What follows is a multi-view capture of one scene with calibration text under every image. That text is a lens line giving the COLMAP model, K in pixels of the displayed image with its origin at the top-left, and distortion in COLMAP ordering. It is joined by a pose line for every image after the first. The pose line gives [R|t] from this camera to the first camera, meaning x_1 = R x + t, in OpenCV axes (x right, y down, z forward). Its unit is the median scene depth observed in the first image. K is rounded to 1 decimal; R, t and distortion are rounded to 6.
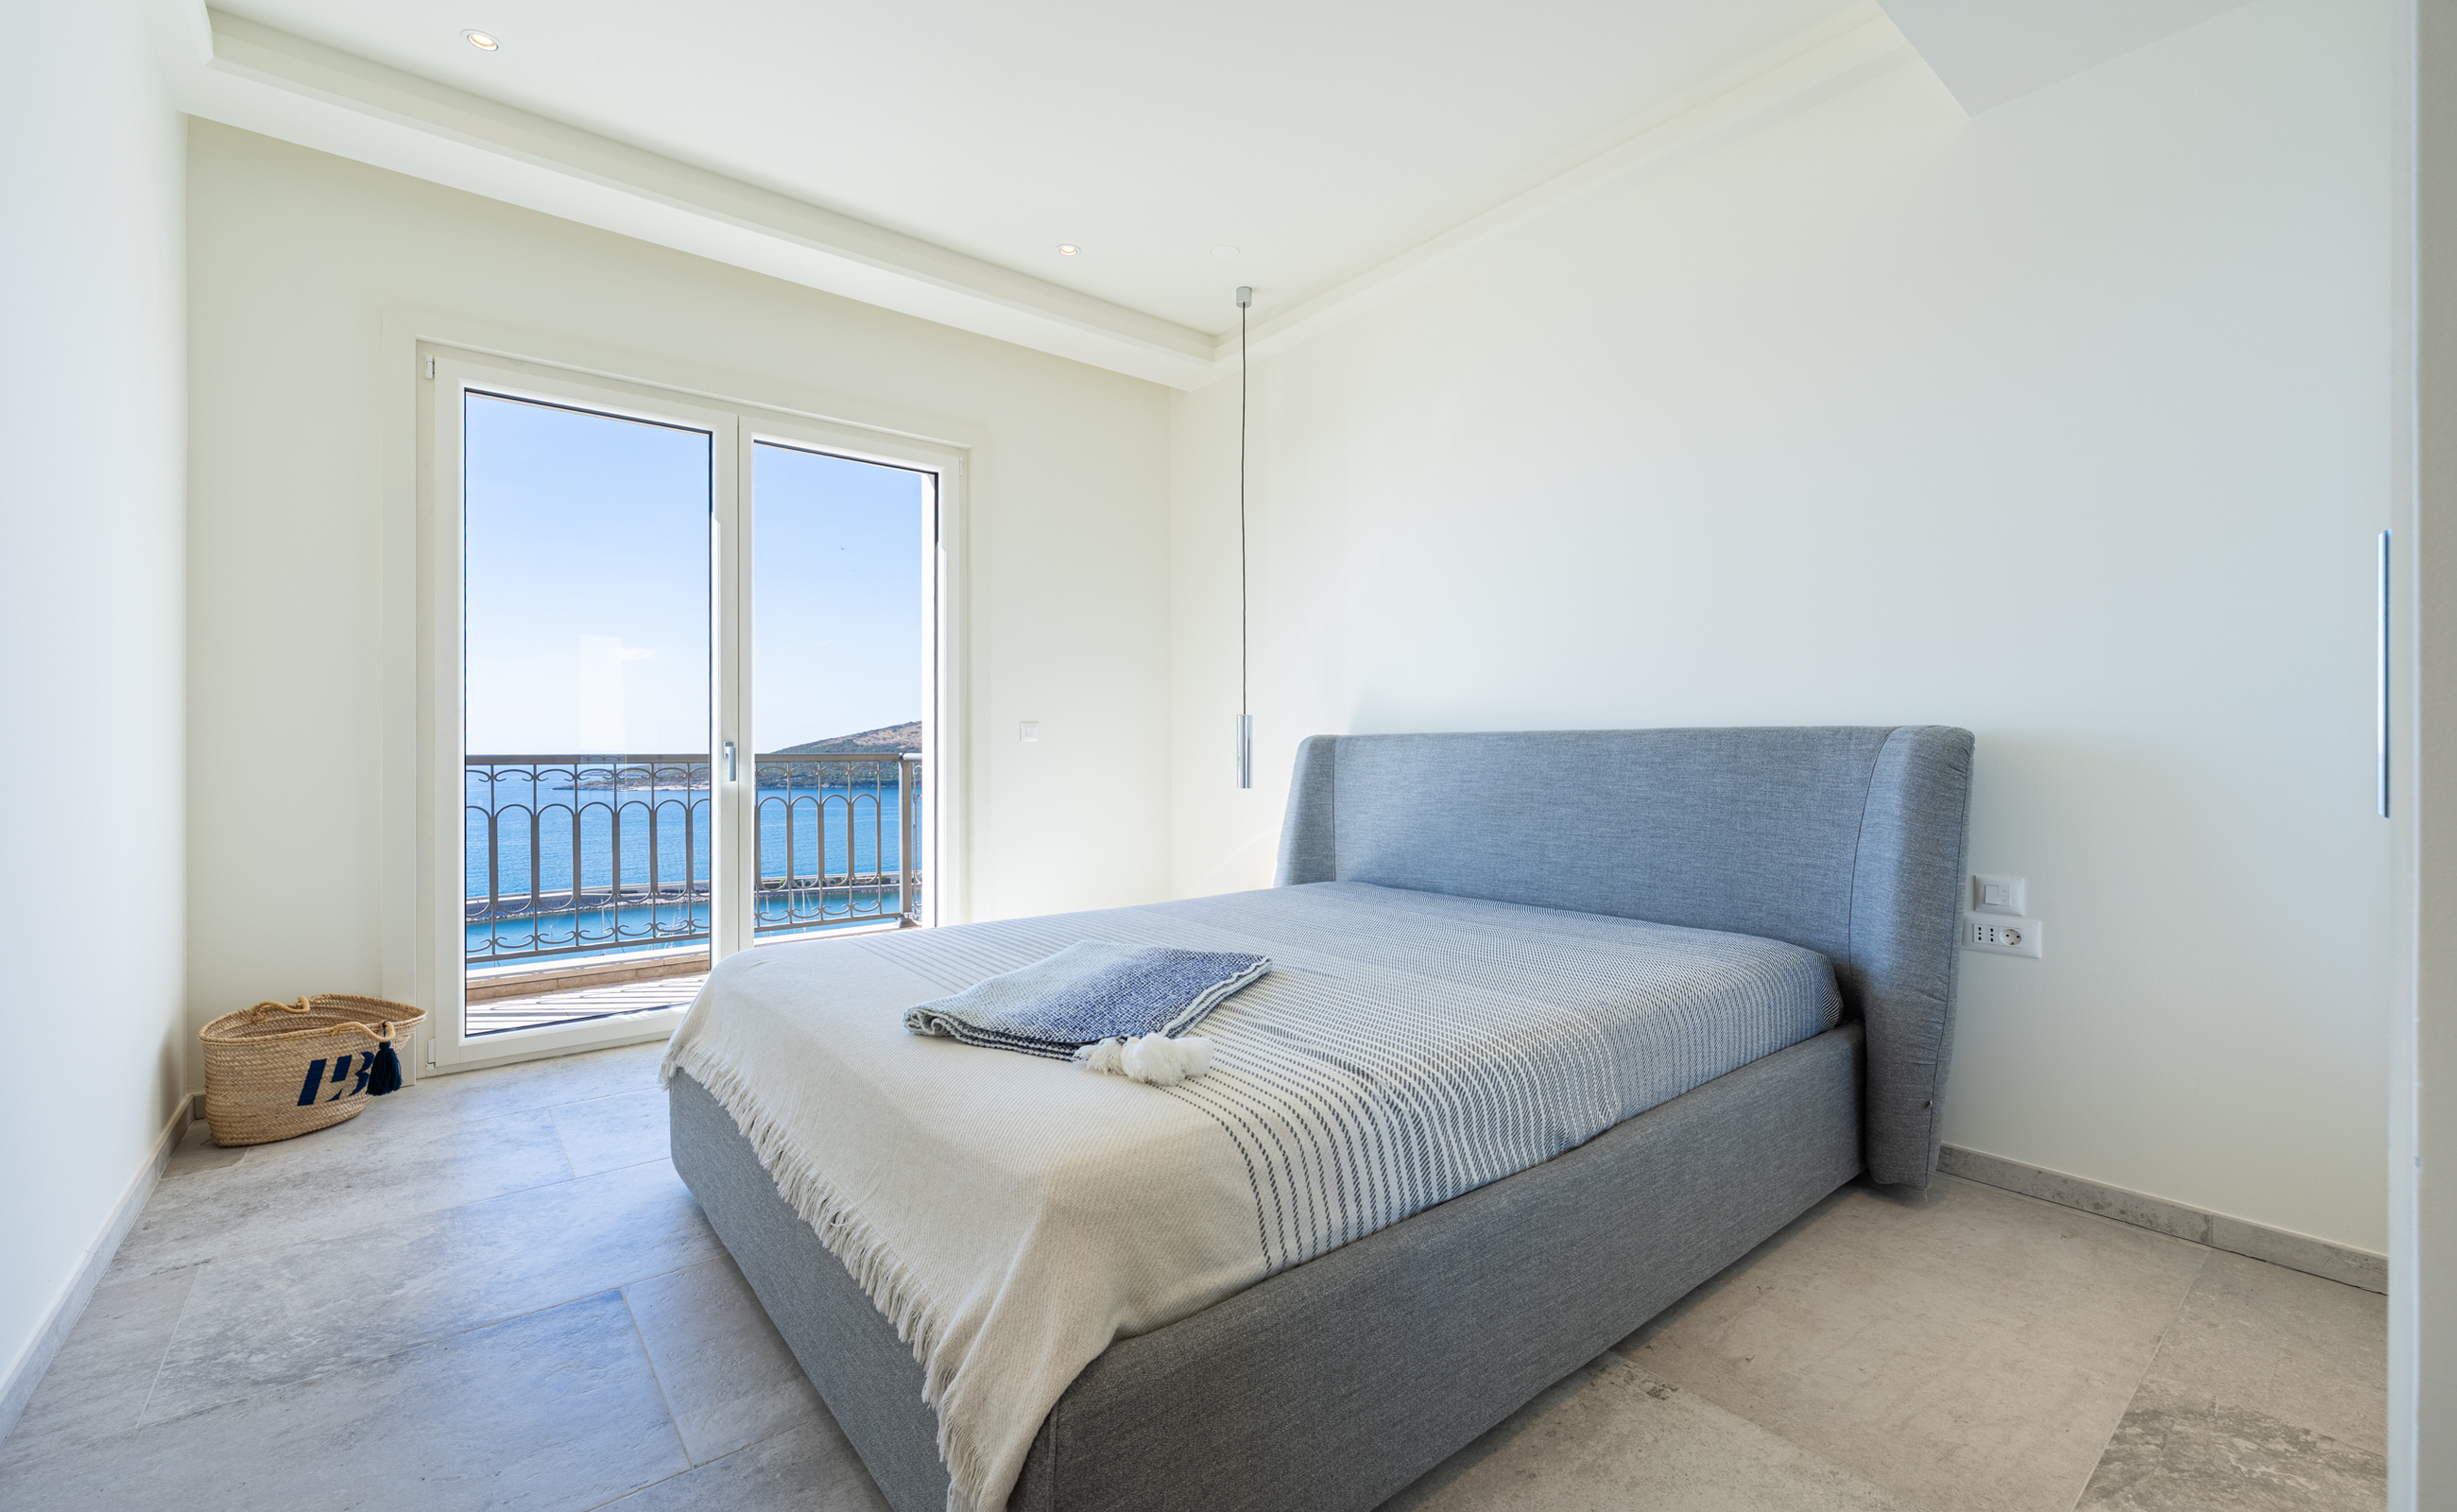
lens RADIAL K [[1010.7, 0, 1225.4], [0, 1010.7, 749.1], [0, 0, 1]] dist [0.001116, -0.000138]
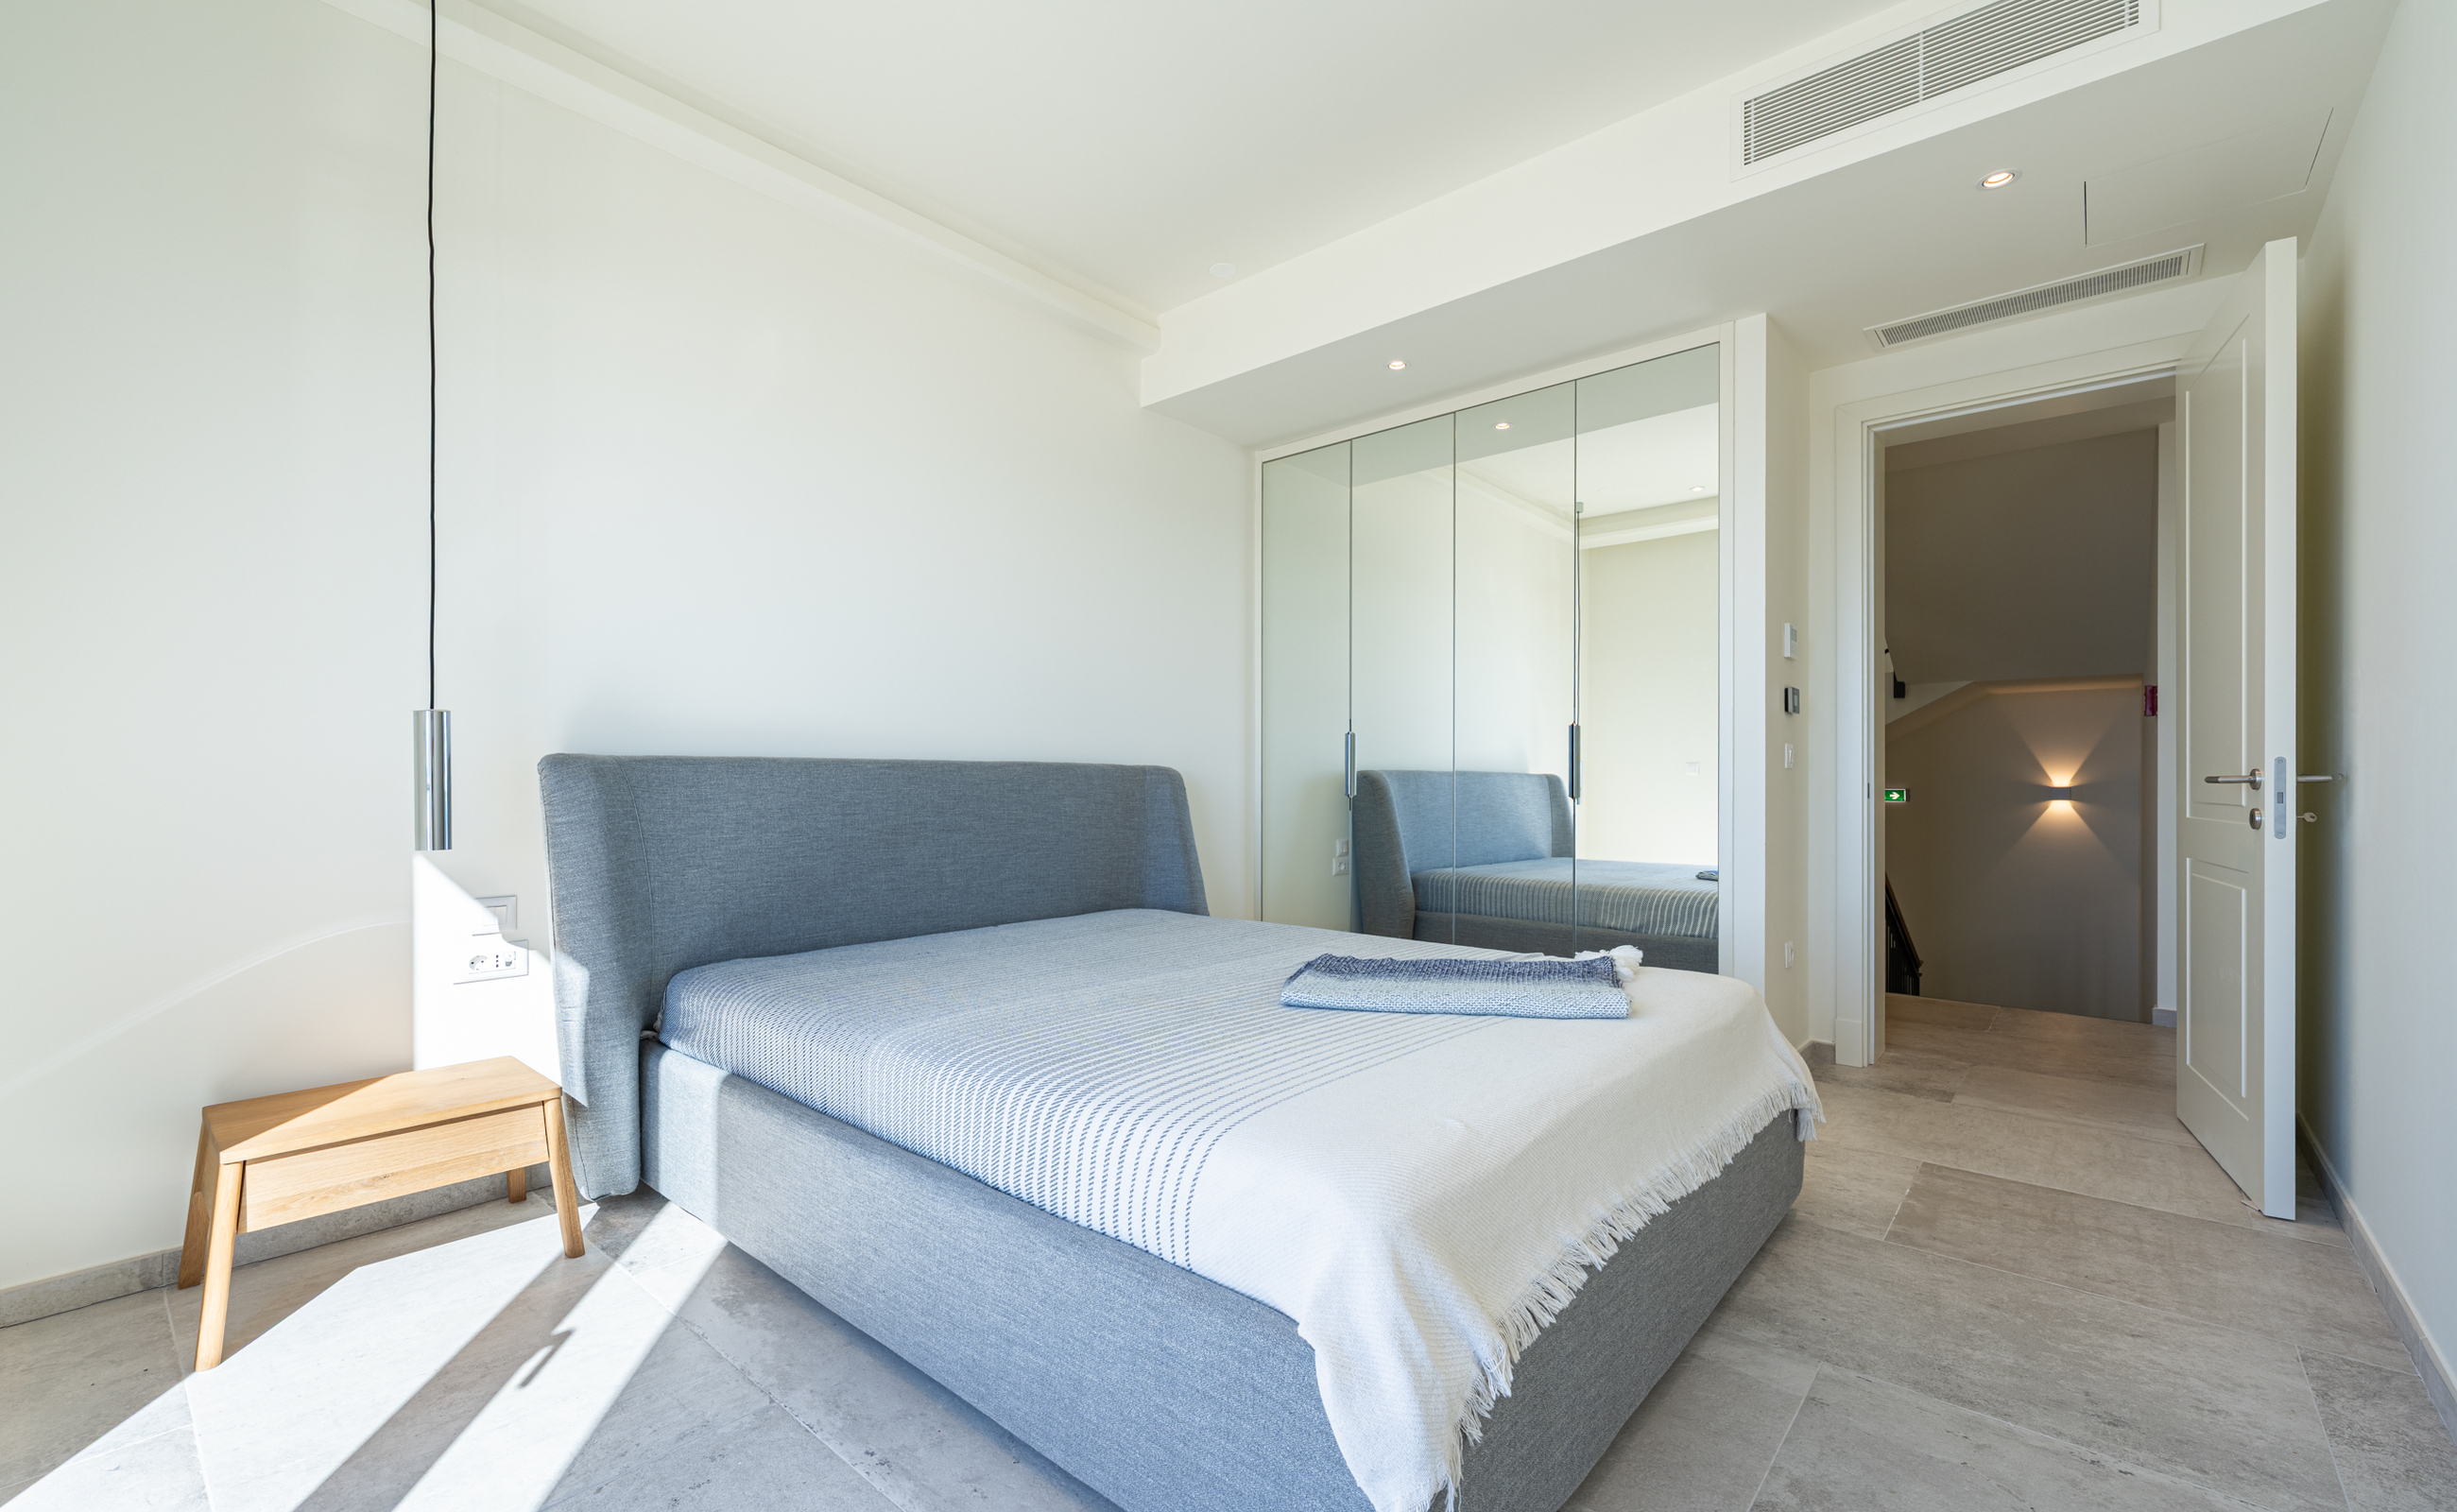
lens RADIAL K [[1010.7, 0, 1227.4], [0, 1010.7, 773.2], [0, 0, 1]] dist [0.001116, -0.000138]
pose [[-0.168247, 0.011422, 0.985679, -0.811698], [0.002484, 0.999935, -0.011163, 0.007334], [-0.985742, 0.000570, -0.168264, 0.960807]]
